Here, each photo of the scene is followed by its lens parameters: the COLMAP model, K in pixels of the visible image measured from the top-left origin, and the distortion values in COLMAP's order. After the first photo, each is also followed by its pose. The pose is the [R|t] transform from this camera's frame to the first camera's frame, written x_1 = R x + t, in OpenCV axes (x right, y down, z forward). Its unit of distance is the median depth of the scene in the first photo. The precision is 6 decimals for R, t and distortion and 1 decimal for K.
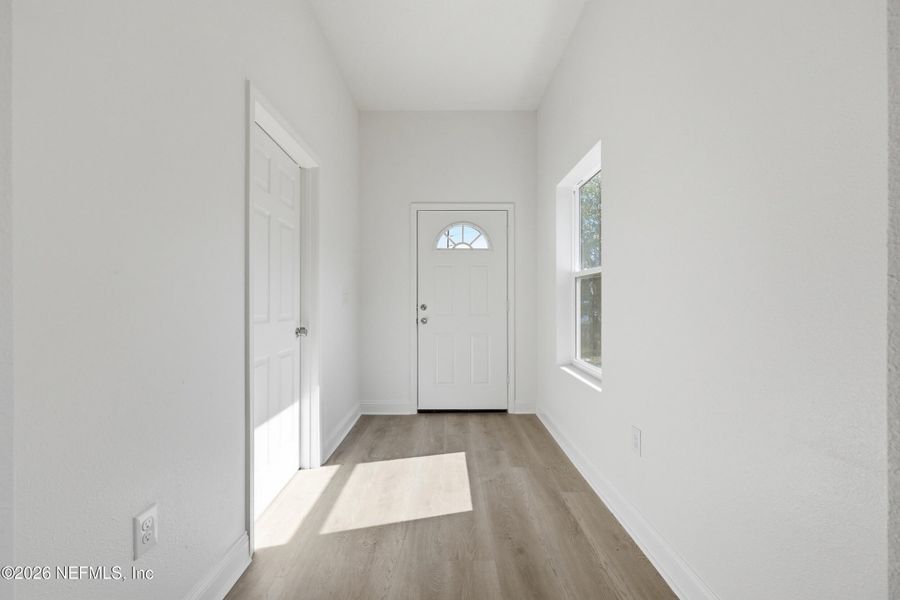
lens RADIAL K [[360.6, 0, 447.7], [0, 360.6, 302.5], [0, 0, 1]] dist [0.000154, -0.000044]
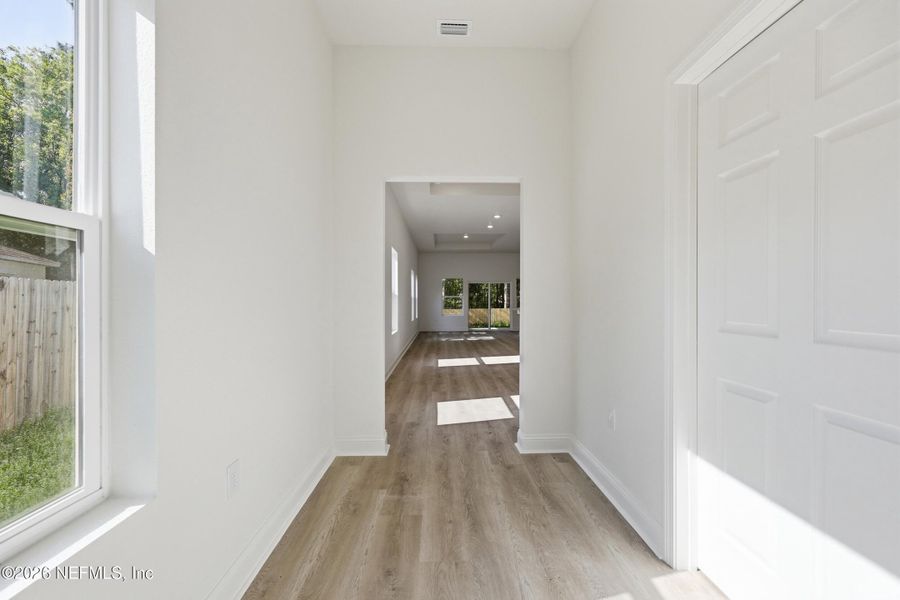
lens RADIAL K [[360.6, 0, 447.7], [0, 360.6, 302.5], [0, 0, 1]] dist [0.000154, -0.000044]
pose [[-0.999751, 0.002552, -0.022156, 0.072065], [0.002493, 0.999993, 0.002693, -0.008950], [0.022163, 0.002637, -0.999751, 2.014577]]
